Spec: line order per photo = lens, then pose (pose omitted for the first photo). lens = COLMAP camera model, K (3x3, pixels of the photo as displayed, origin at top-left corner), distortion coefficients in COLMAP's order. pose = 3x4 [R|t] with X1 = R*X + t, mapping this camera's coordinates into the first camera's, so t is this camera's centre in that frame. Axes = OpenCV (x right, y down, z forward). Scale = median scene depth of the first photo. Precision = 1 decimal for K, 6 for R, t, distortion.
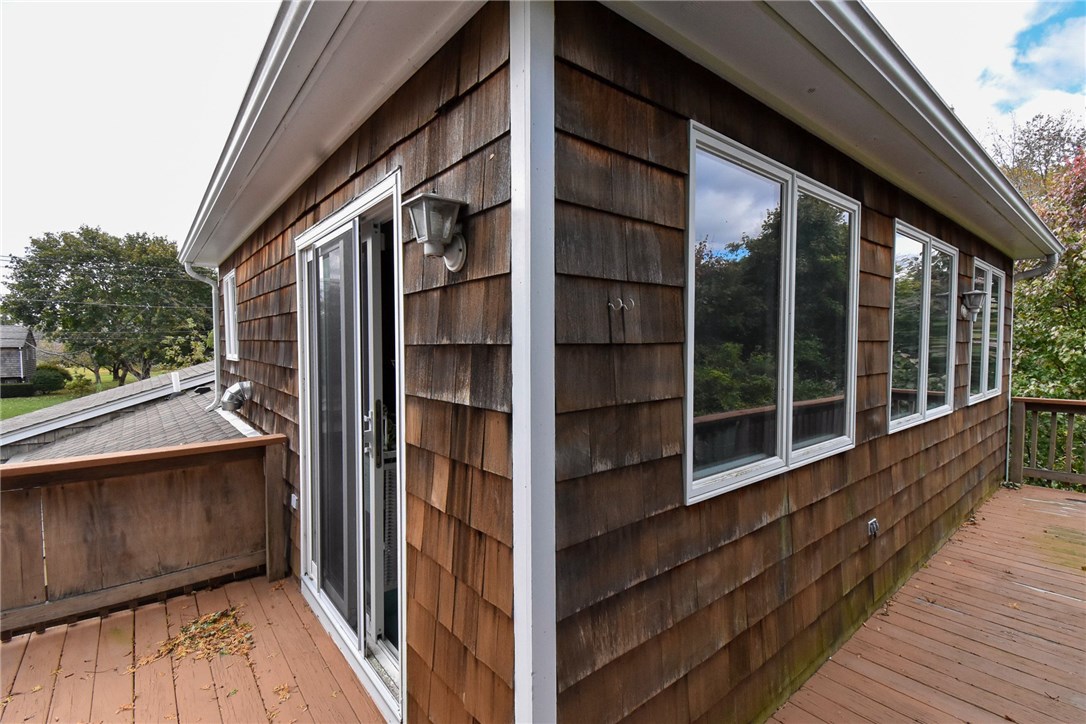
lens RADIAL K [[485.5, 0, 538.8], [0, 485.5, 364.5], [0, 0, 1]] dist [0.038759, -0.028105]
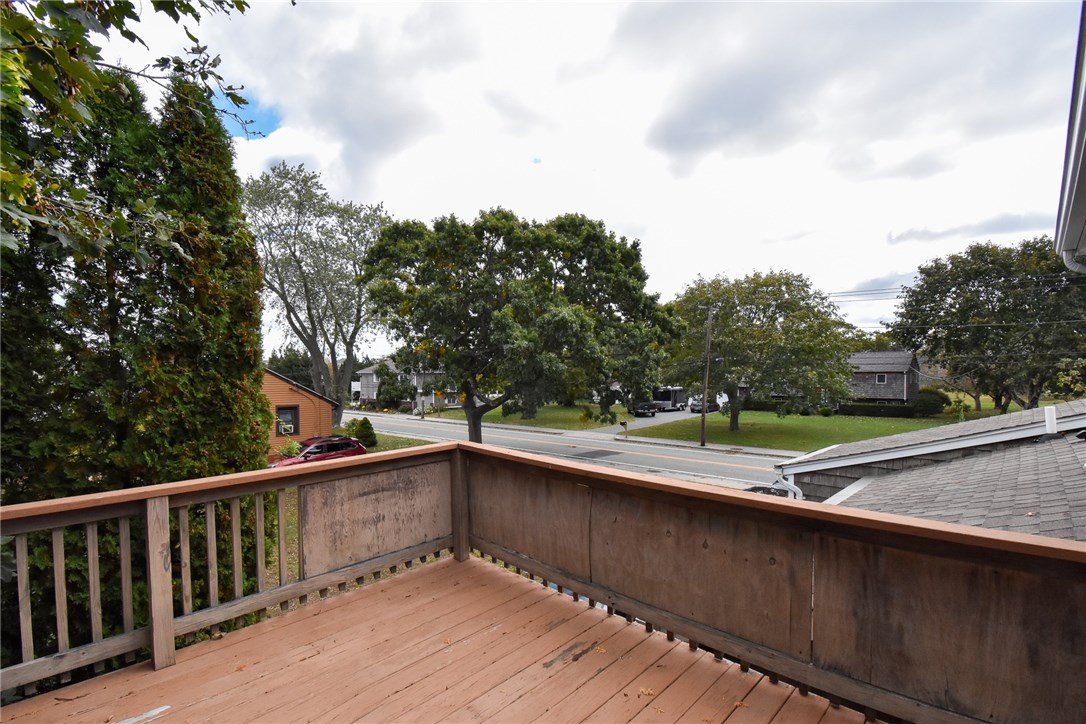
lens RADIAL K [[497.7, 0, 542.2], [0, 497.7, 395.2], [0, 0, 1]] dist [0.041923, -0.028701]
pose [[0.106952, 0.047368, -0.993135, -0.078564], [-0.034707, 0.998434, 0.043883, -0.008699], [0.993658, 0.029776, 0.108428, 0.177702]]
